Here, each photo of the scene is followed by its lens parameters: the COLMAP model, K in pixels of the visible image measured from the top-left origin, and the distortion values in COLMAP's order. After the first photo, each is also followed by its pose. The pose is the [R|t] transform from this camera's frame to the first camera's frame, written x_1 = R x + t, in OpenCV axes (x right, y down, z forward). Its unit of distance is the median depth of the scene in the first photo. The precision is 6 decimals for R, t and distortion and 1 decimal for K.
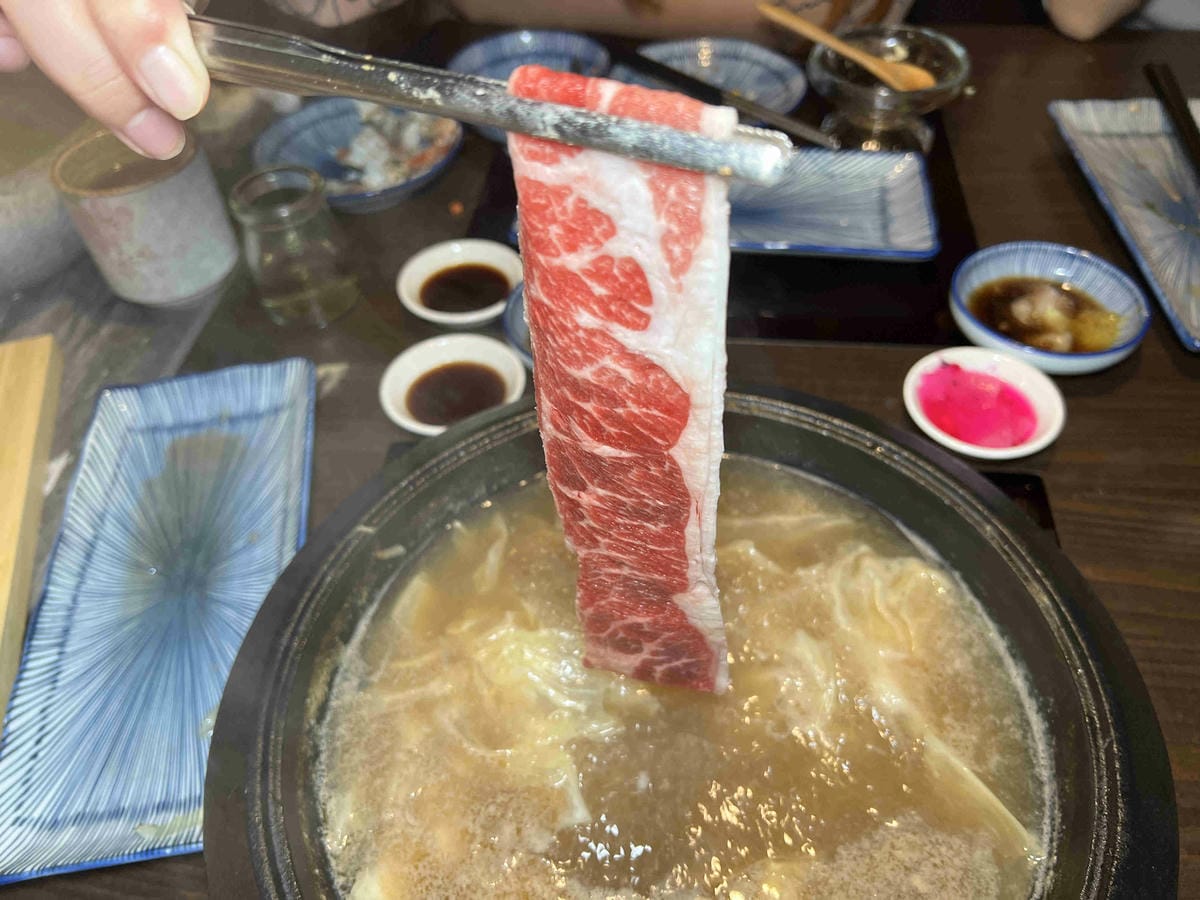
lens RADIAL K [[918.6, 0, 599.5], [0, 918.6, 442.3], [0, 0, 1]] dist [0.004479, -0.034012]
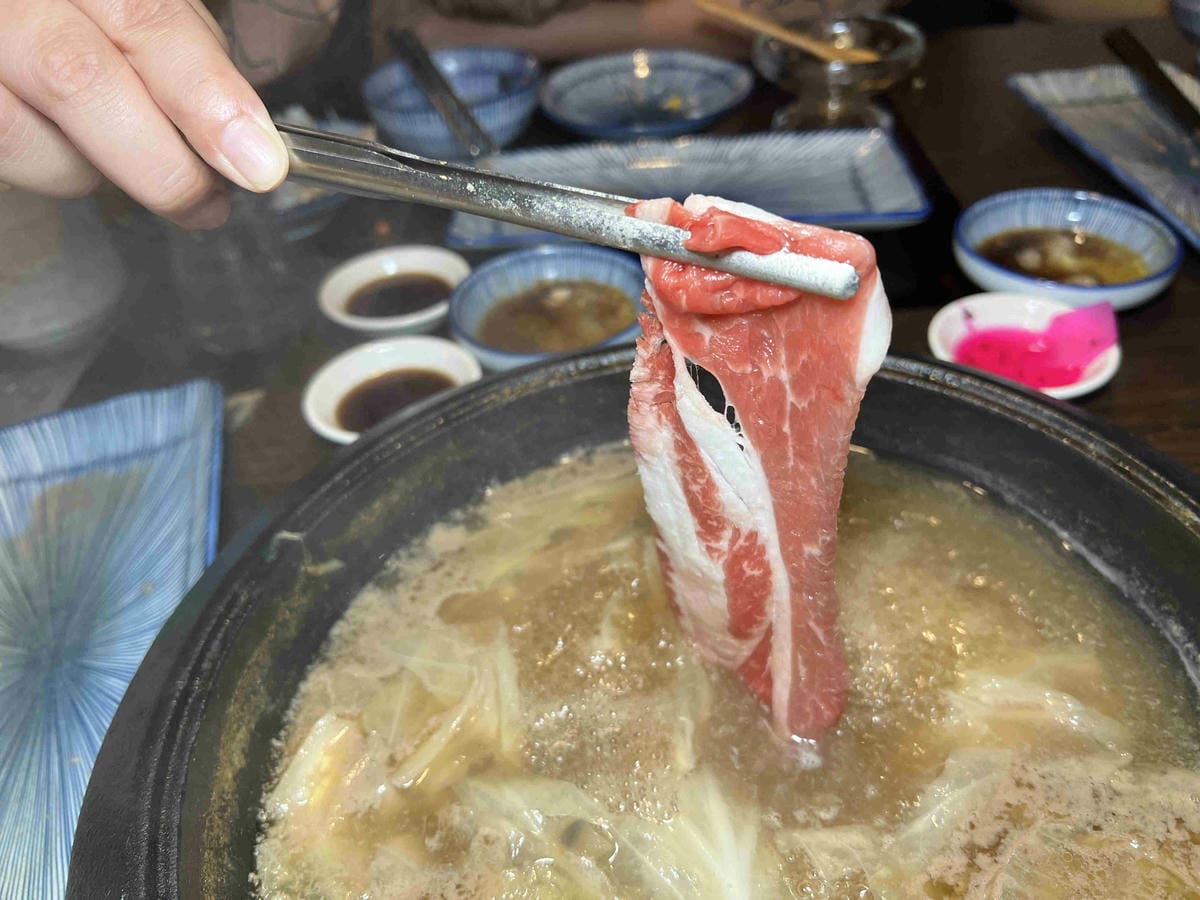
lens RADIAL K [[918.6, 0, 607.8], [0, 918.6, 454.2], [0, 0, 1]] dist [0.004479, -0.034012]
pose [[0.992534, -0.094715, 0.076845, -0.042822], [0.103543, 0.987303, -0.120468, 0.125471], [-0.064459, 0.127525, 0.989739, 0.202868]]
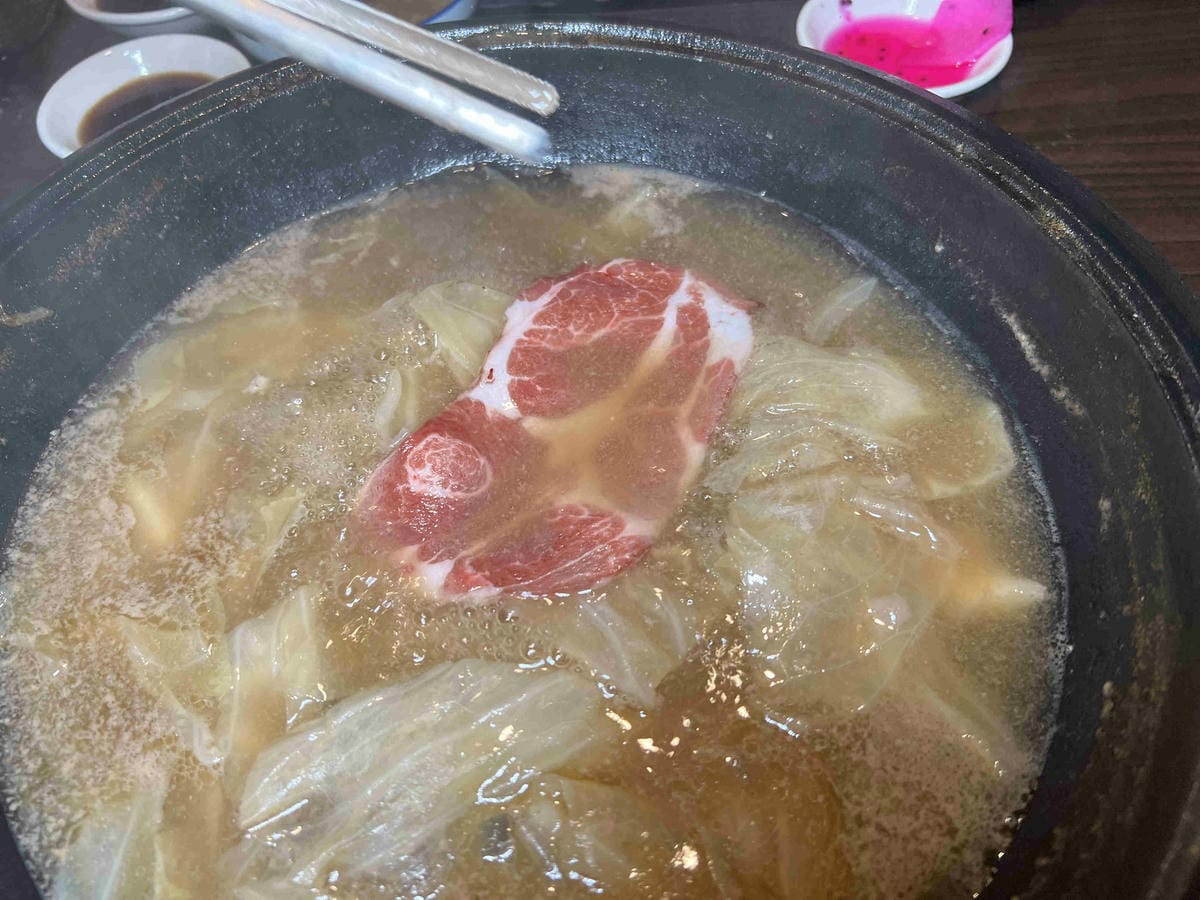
lens RADIAL K [[918.6, 0, 595.1], [0, 918.6, 442.1], [0, 0, 1]] dist [0.004479, -0.034012]
pose [[0.981837, -0.145725, 0.121489, 0.047680], [0.128456, 0.981845, 0.139570, 0.144640], [-0.139622, -0.121429, 0.982731, 0.303321]]
